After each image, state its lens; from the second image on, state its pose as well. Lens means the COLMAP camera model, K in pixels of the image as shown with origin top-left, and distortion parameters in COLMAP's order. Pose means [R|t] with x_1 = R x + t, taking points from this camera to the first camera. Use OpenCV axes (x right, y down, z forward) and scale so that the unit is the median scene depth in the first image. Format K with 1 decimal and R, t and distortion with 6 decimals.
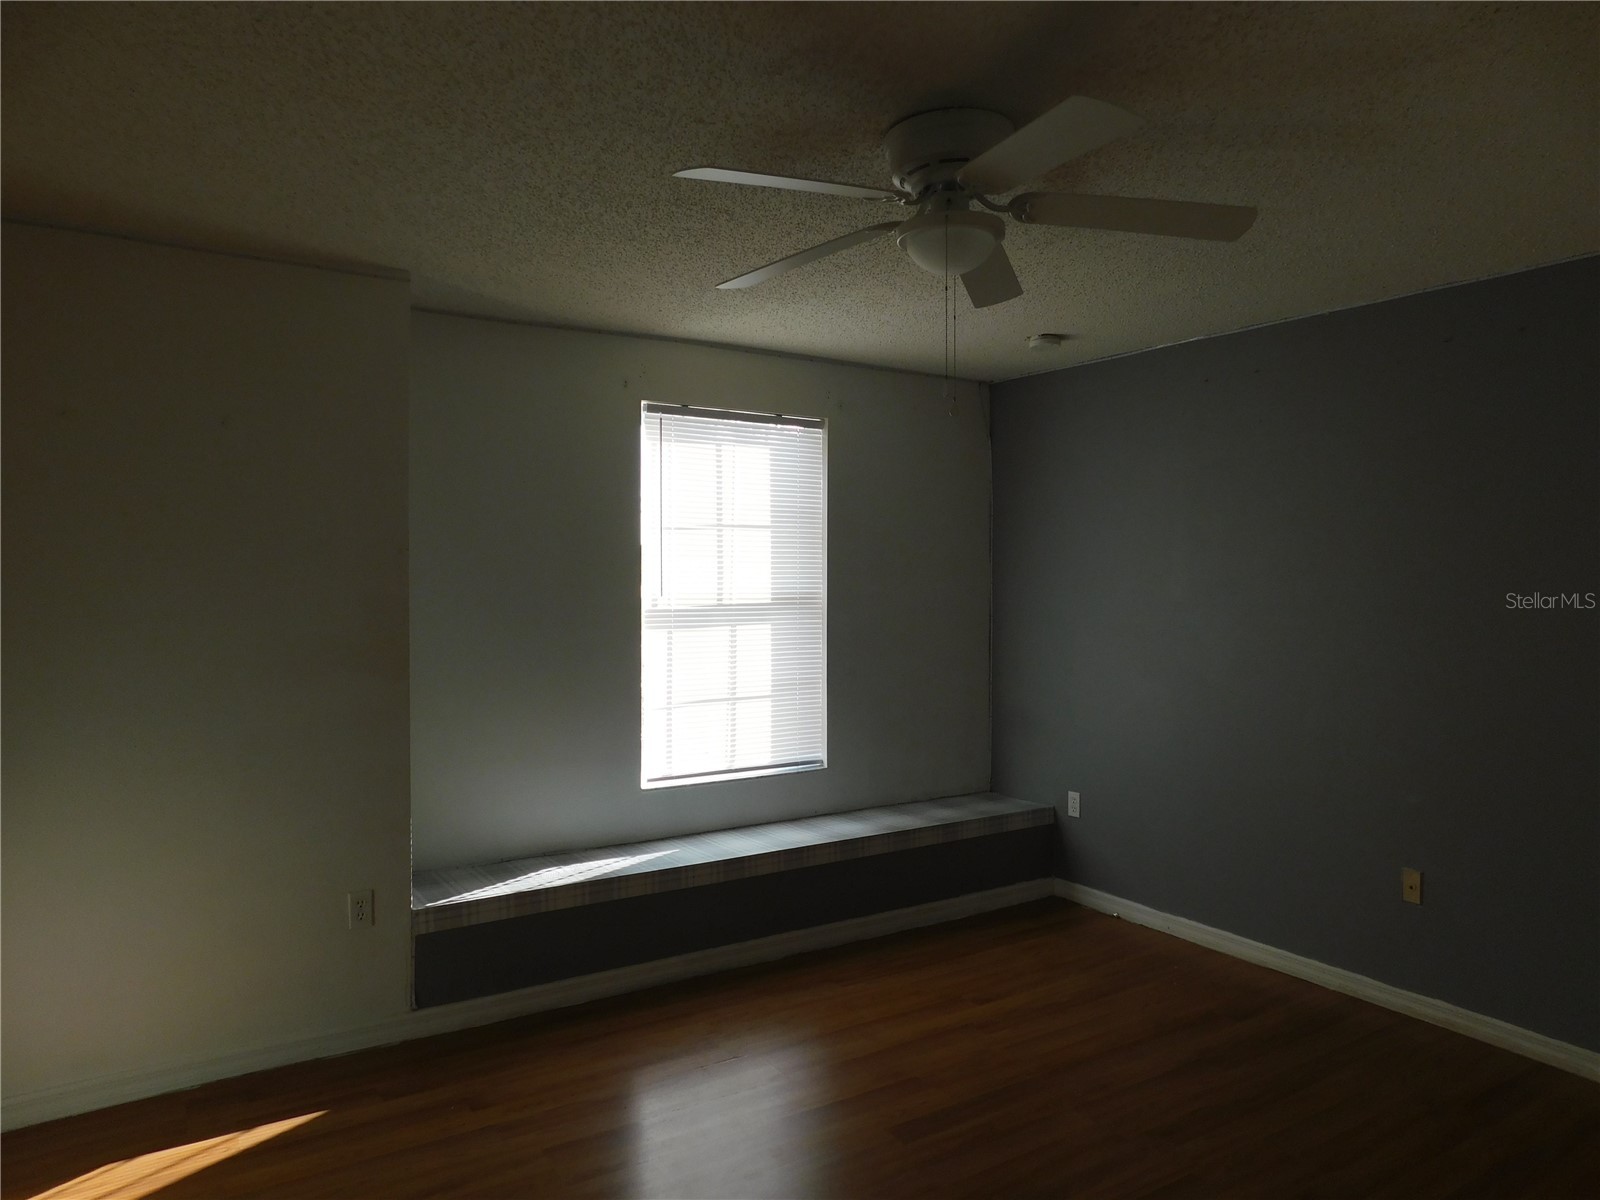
lens RADIAL K [[1059.0, 0, 806.9], [0, 1059.0, 594.8], [0, 0, 1]] dist [-0.022055, 0.007301]
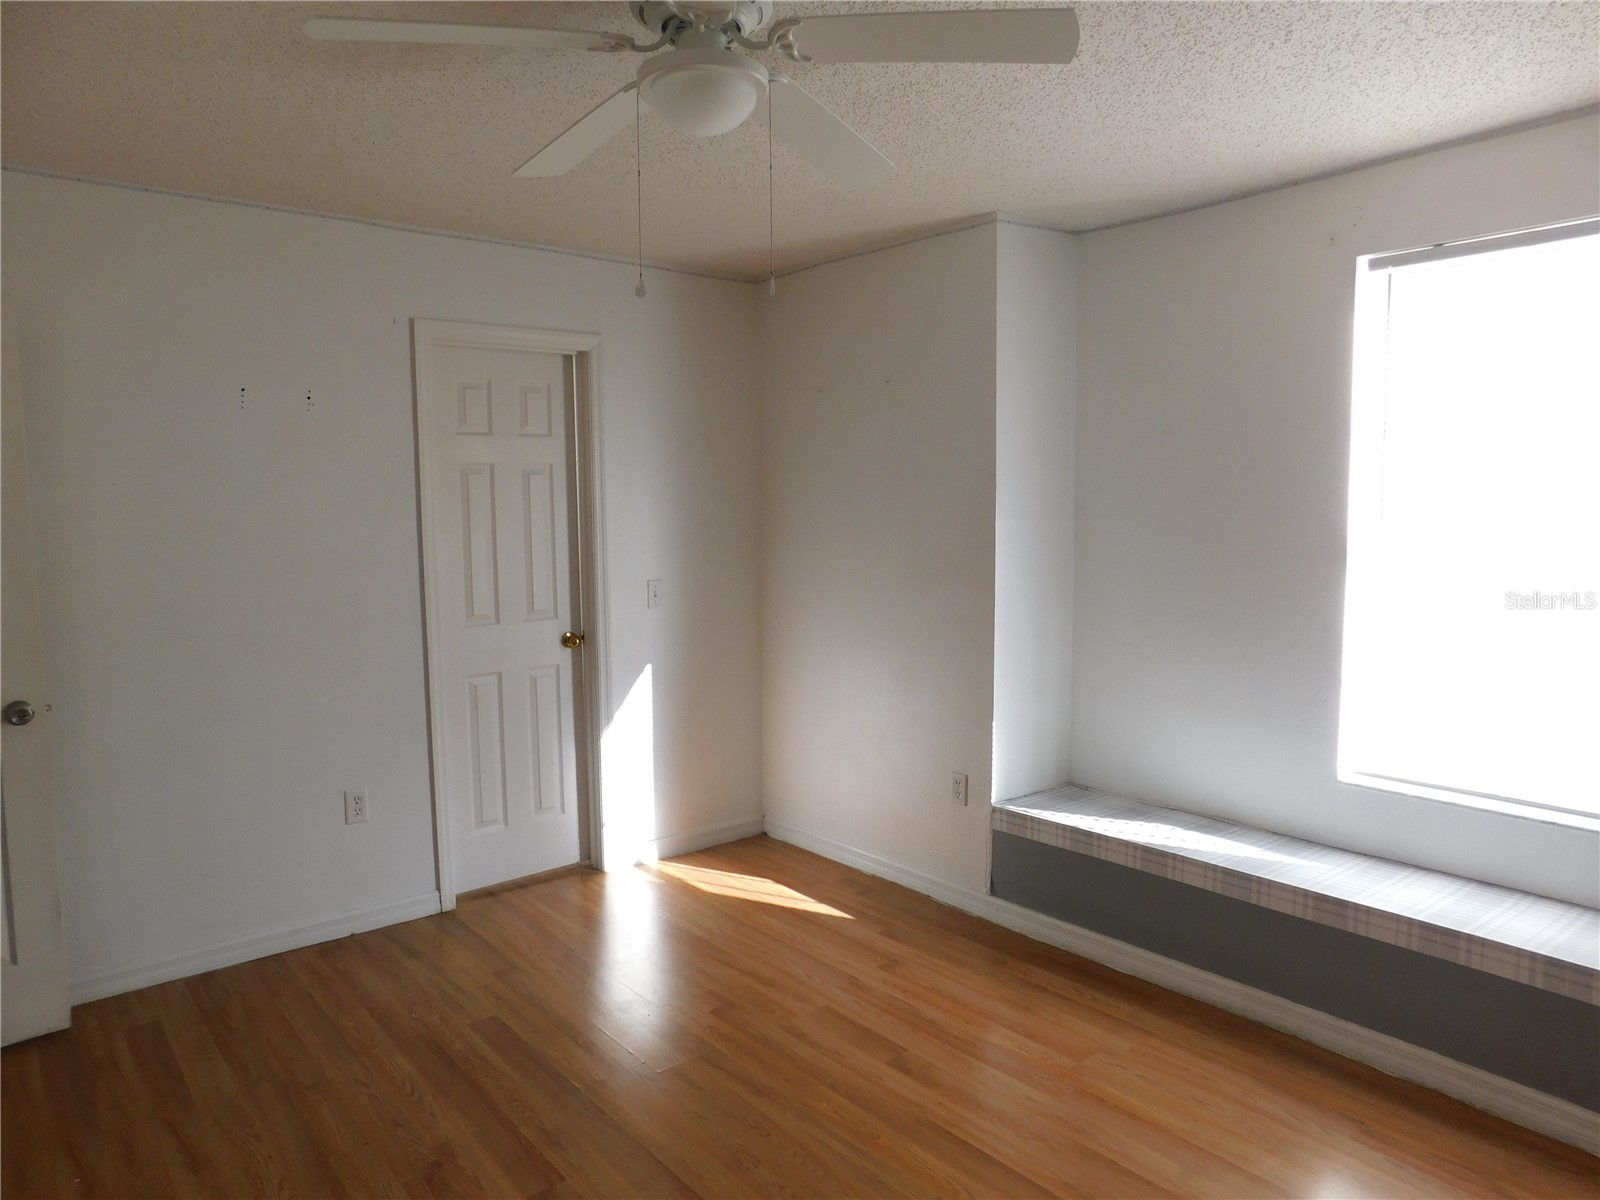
lens RADIAL K [[1059.0, 0, 806.9], [0, 1059.0, 601.6], [0, 0, 1]] dist [-0.022055, 0.007301]
pose [[0.130930, 0.091296, -0.987179, 0.645009], [-0.010306, 0.995822, 0.090729, -0.010341], [0.991338, -0.001706, 0.131324, 0.638564]]
